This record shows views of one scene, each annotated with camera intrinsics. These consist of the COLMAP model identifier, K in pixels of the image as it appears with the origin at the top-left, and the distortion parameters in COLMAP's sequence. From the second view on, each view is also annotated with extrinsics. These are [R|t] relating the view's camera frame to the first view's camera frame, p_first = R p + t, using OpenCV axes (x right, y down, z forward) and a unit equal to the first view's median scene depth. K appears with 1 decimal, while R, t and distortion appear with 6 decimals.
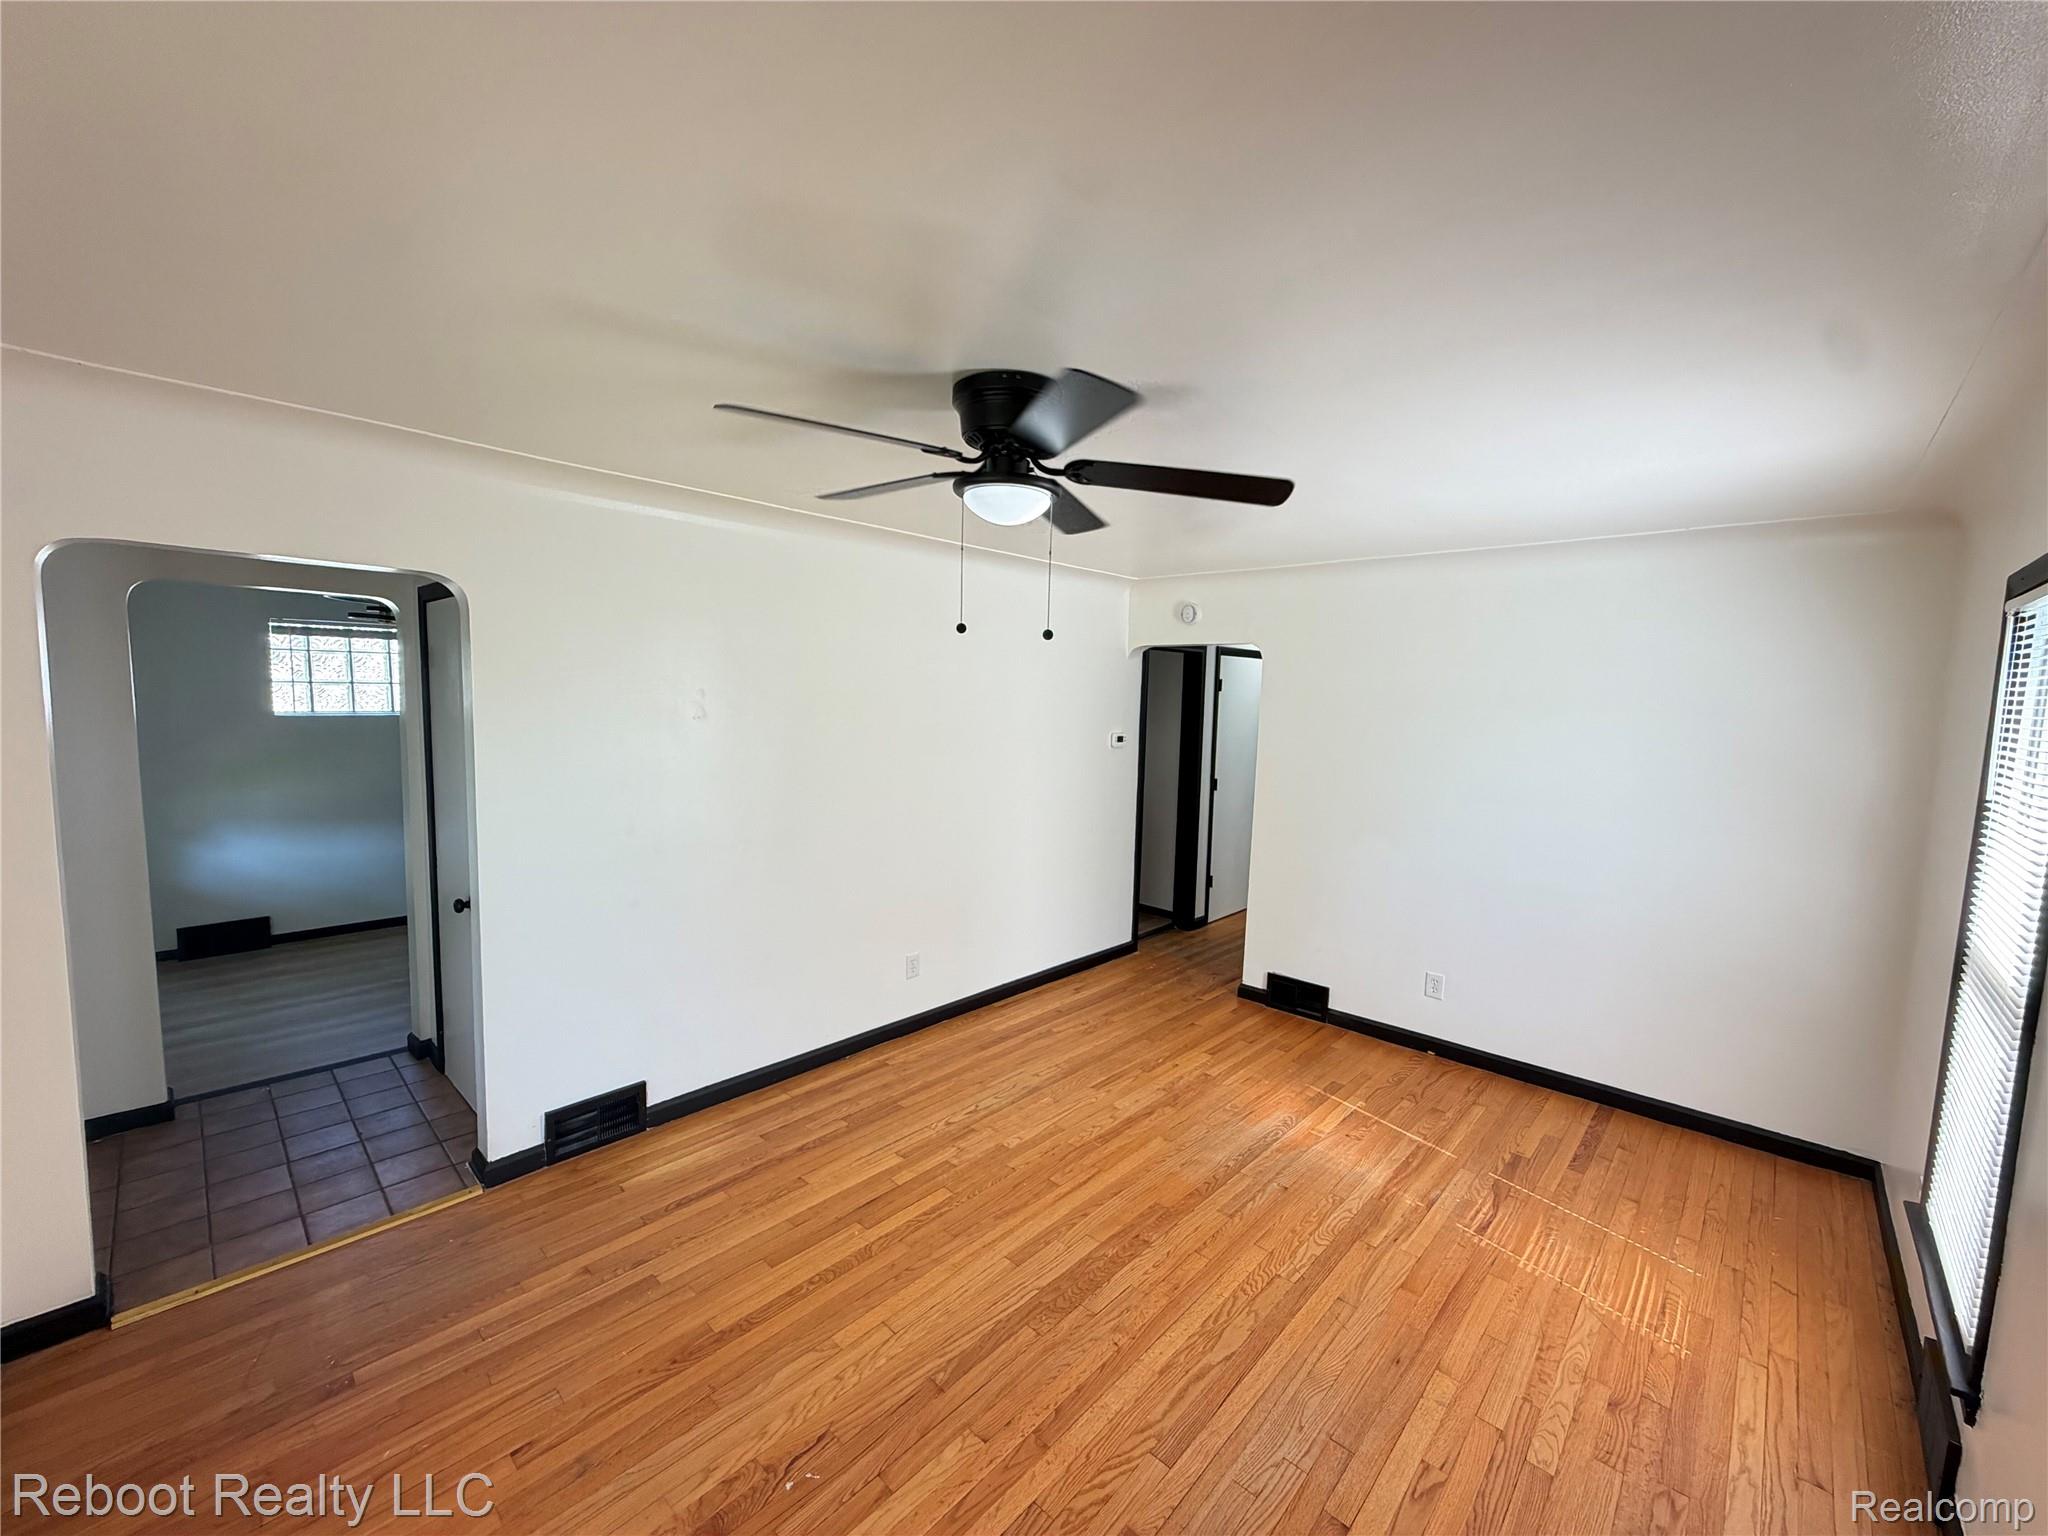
lens RADIAL K [[818.2, 0, 1021.1], [0, 818.2, 772.0], [0, 0, 1]] dist [0.001306, -0.001135]
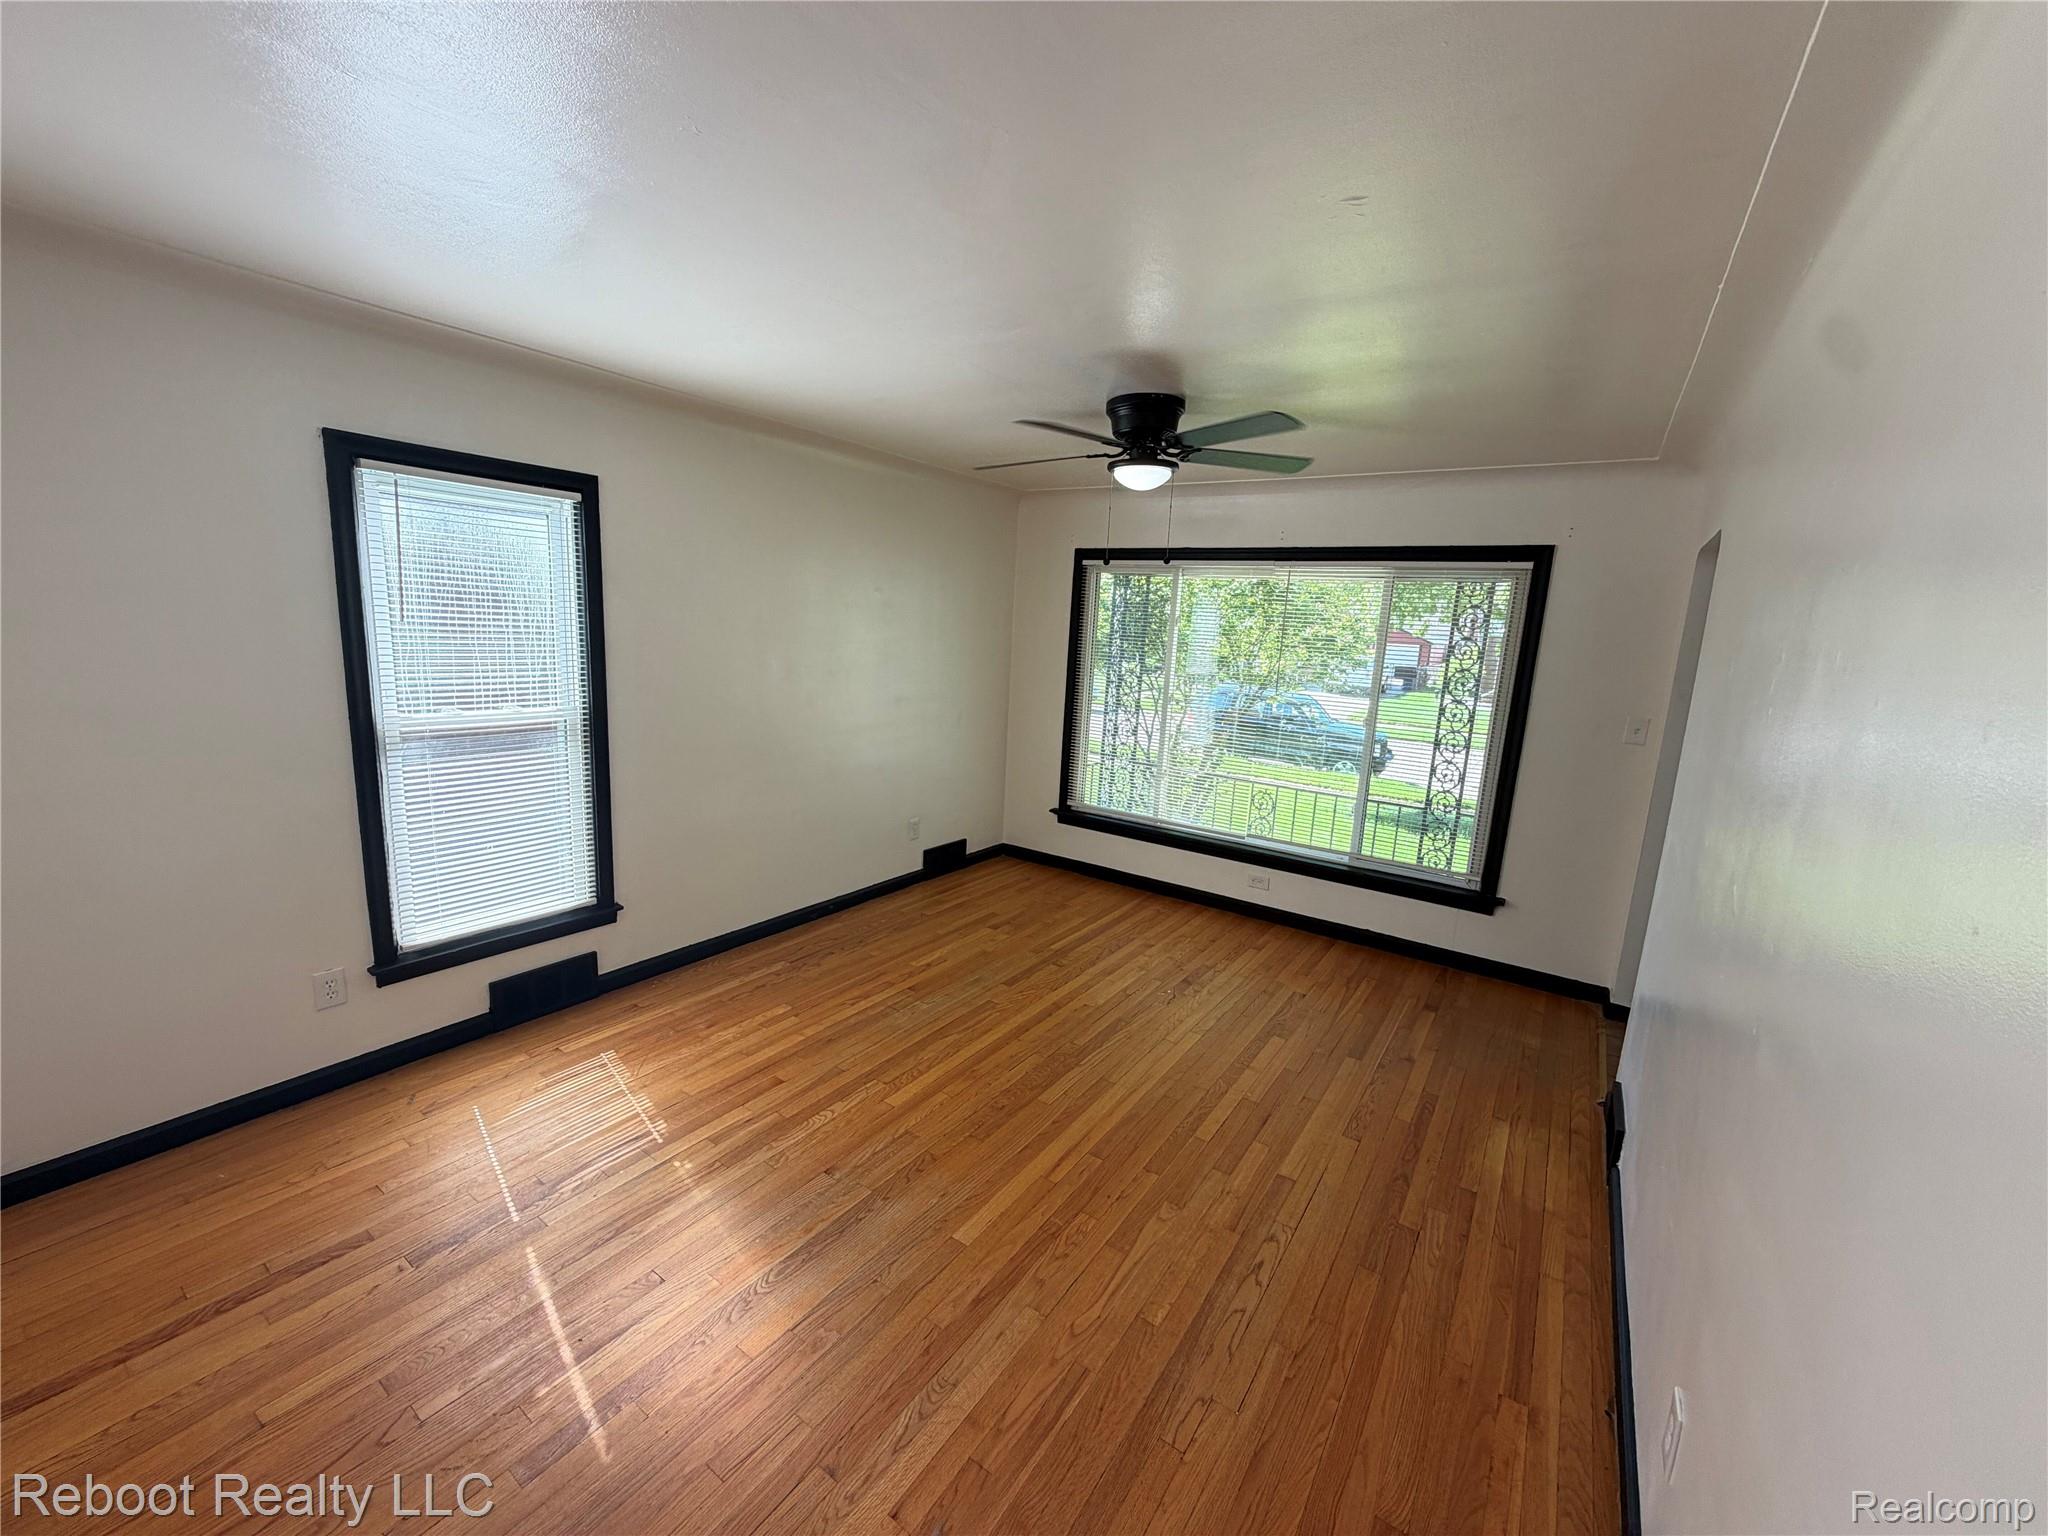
lens RADIAL K [[818.2, 0, 1024.3], [0, 818.2, 767.6], [0, 0, 1]] dist [0.001306, -0.001135]
pose [[-0.985672, -0.047689, -0.161793, 0.297067], [-0.089816, 0.960299, 0.264121, -0.135913], [0.142774, 0.274868, -0.950822, 1.820587]]
